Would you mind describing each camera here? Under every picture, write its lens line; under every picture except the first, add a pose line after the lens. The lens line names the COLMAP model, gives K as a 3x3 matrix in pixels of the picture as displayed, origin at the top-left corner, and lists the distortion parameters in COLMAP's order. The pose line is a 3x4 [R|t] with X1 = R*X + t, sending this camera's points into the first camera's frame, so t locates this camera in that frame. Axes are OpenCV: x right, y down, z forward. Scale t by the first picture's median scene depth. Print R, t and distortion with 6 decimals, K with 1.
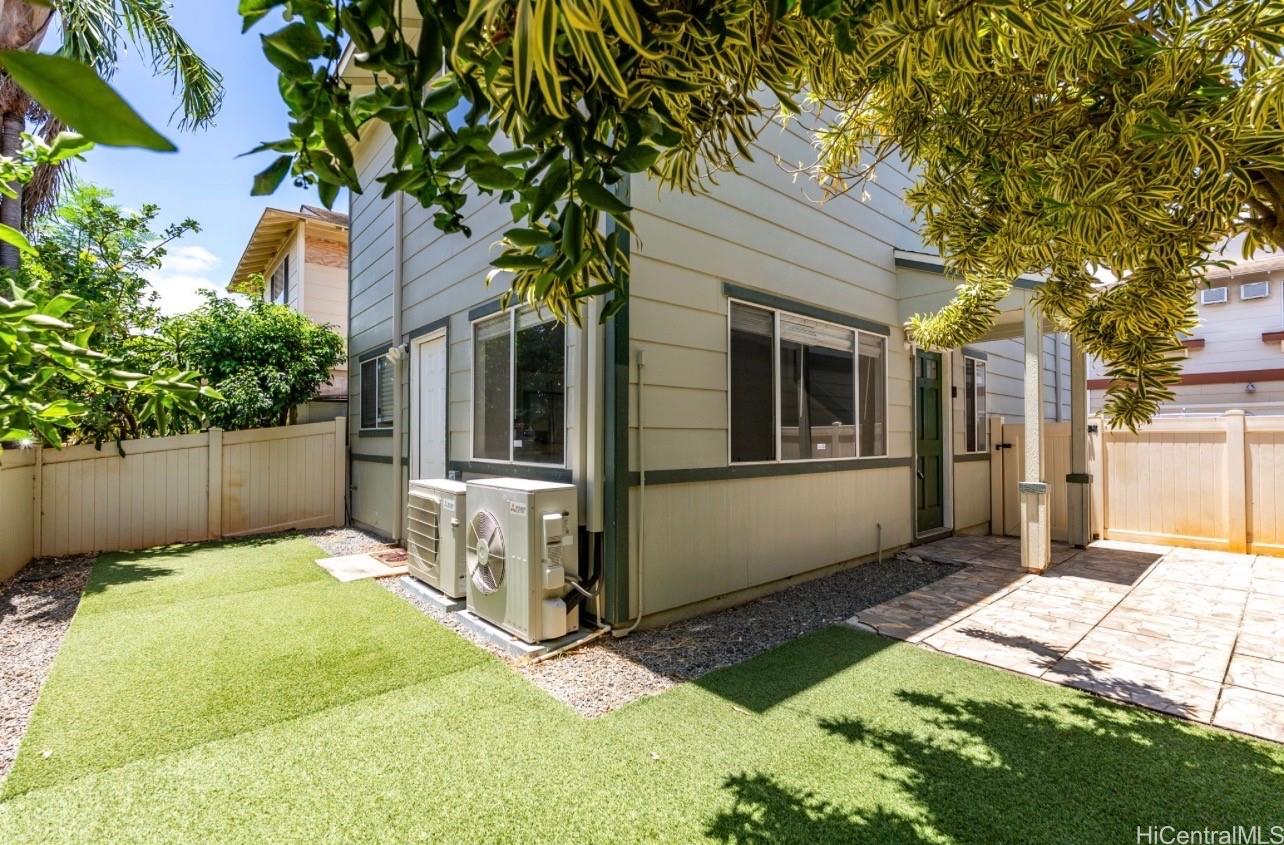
lens RADIAL K [[564.5, 0, 643.5], [0, 564.5, 429.4], [0, 0, 1]] dist [-0.001856, -0.000362]
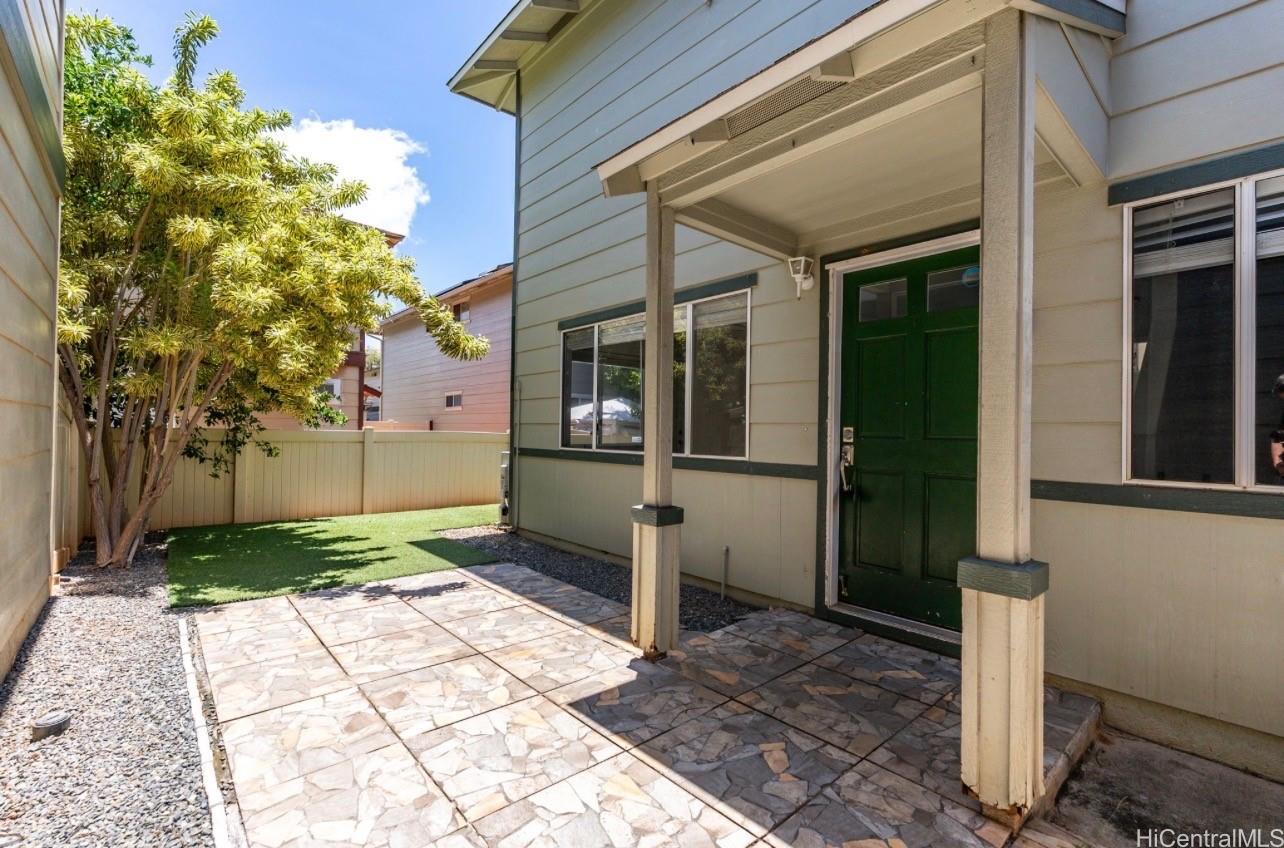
lens RADIAL K [[564.5, 0, 643.8], [0, 564.5, 424.3], [0, 0, 1]] dist [-0.001856, -0.000362]
pose [[0.011252, -0.007713, -0.999907, 1.784514], [0.009618, 0.999925, -0.007604, 0.015736], [0.999890, -0.009532, 0.011325, 1.351832]]
